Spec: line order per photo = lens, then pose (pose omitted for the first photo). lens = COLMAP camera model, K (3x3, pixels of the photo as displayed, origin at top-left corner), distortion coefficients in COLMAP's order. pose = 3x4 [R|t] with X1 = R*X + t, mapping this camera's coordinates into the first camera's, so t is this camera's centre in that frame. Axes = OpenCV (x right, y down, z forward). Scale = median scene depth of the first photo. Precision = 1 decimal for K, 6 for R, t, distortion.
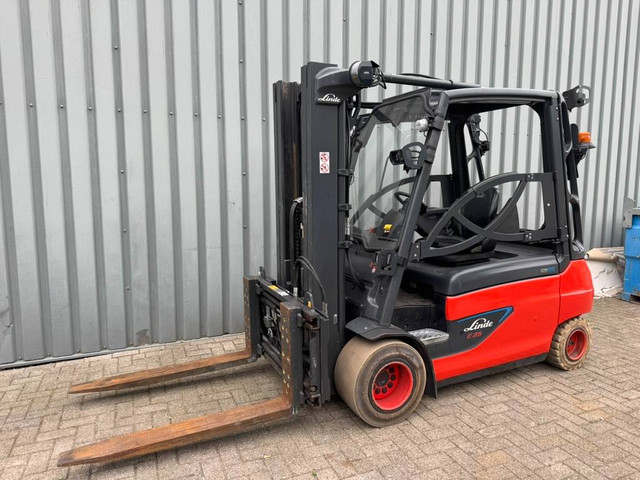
lens RADIAL K [[450.0, 0, 318.3], [0, 450.0, 240.5], [0, 0, 1]] dist [0.015011, -0.019880]
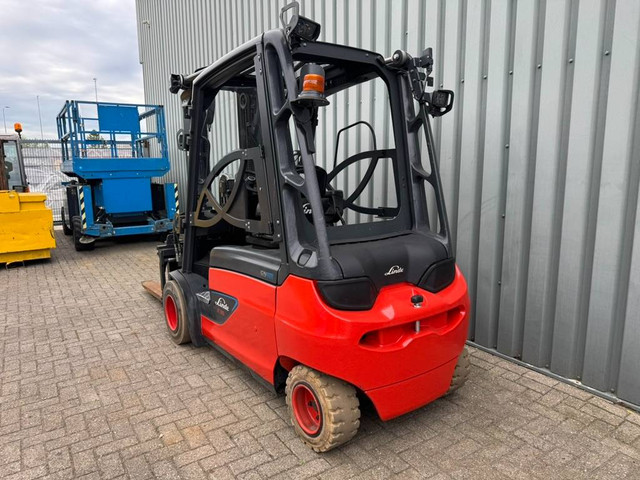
lens RADIAL K [[450.0, 0, 320.4], [0, 450.0, 235.5], [0, 0, 1]] dist [0.015011, -0.019880]
pose [[0.190290, 0.147626, -0.970565, 1.330004], [-0.112100, 0.985430, 0.127909, -0.112644], [0.975307, 0.084461, 0.204066, 0.988784]]
